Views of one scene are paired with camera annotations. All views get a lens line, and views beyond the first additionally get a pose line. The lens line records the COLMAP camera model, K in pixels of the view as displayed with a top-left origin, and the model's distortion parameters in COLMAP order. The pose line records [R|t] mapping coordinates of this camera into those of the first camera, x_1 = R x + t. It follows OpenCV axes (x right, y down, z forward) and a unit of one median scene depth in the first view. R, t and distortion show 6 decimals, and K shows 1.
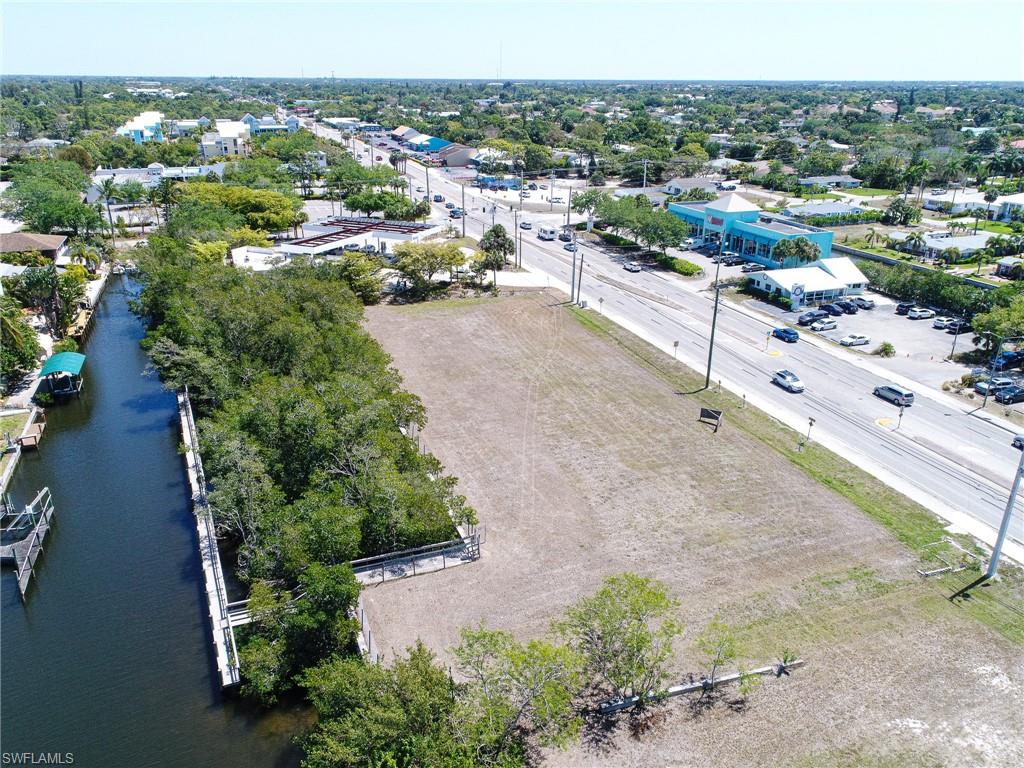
lens RADIAL K [[771.5, 0, 512.0], [0, 771.5, 384.0], [0, 0, 1]] dist [0.008278, 0.005458]
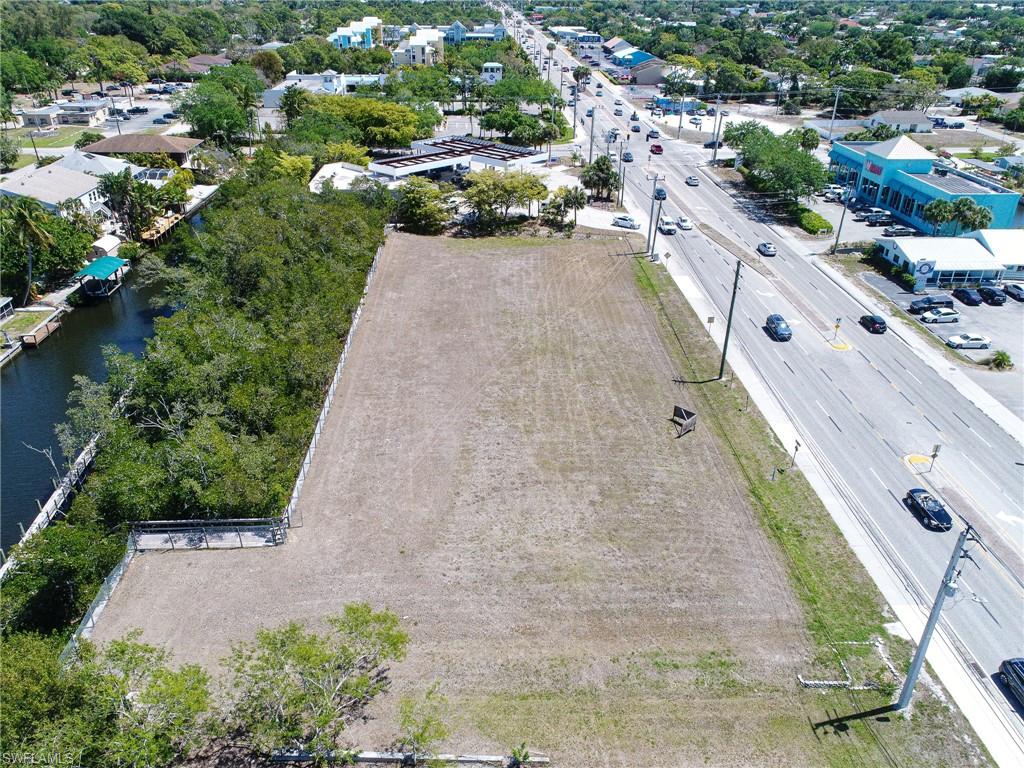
lens RADIAL K [[771.5, 0, 512.0], [0, 771.5, 384.0], [0, 0, 1]] dist [0.008278, 0.005458]
pose [[0.949981, 0.148401, -0.274795, 0.196890], [-0.119744, 0.985723, 0.118371, -0.044892], [0.288438, -0.079545, 0.954189, 0.101760]]
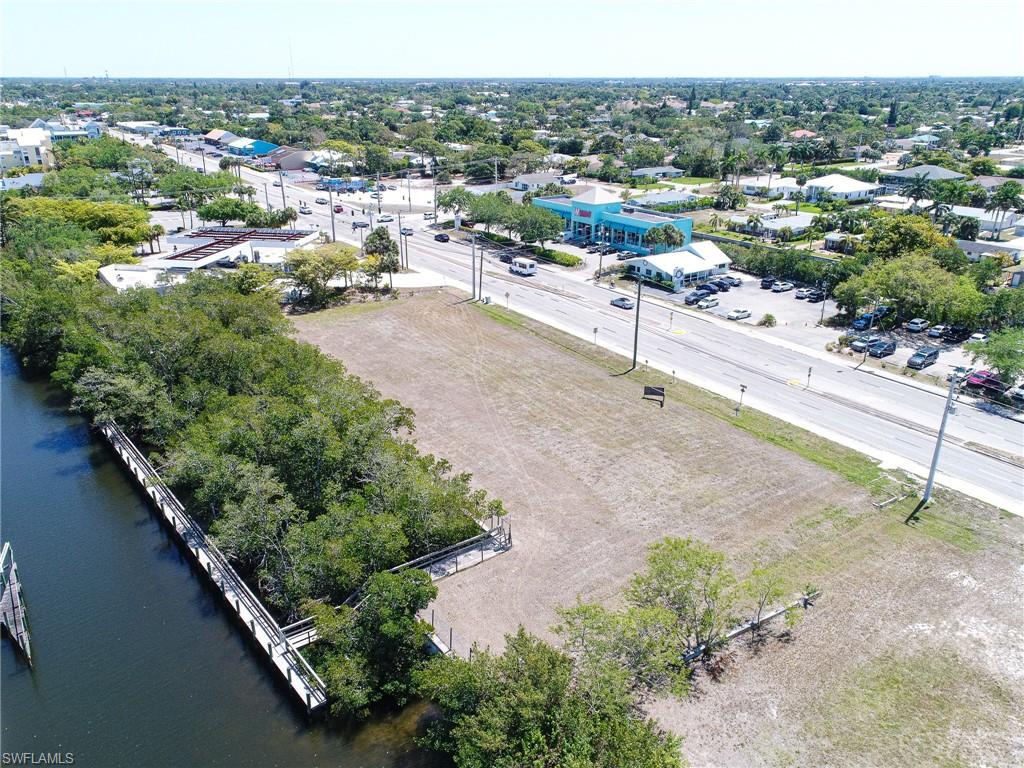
lens RADIAL K [[771.5, 0, 512.0], [0, 771.5, 384.0], [0, 0, 1]] dist [0.008278, 0.005458]
pose [[0.969443, -0.096894, 0.225371, -0.114885], [0.096423, 0.995254, 0.013123, -0.002612], [-0.225573, 0.009009, 0.974185, -0.005567]]
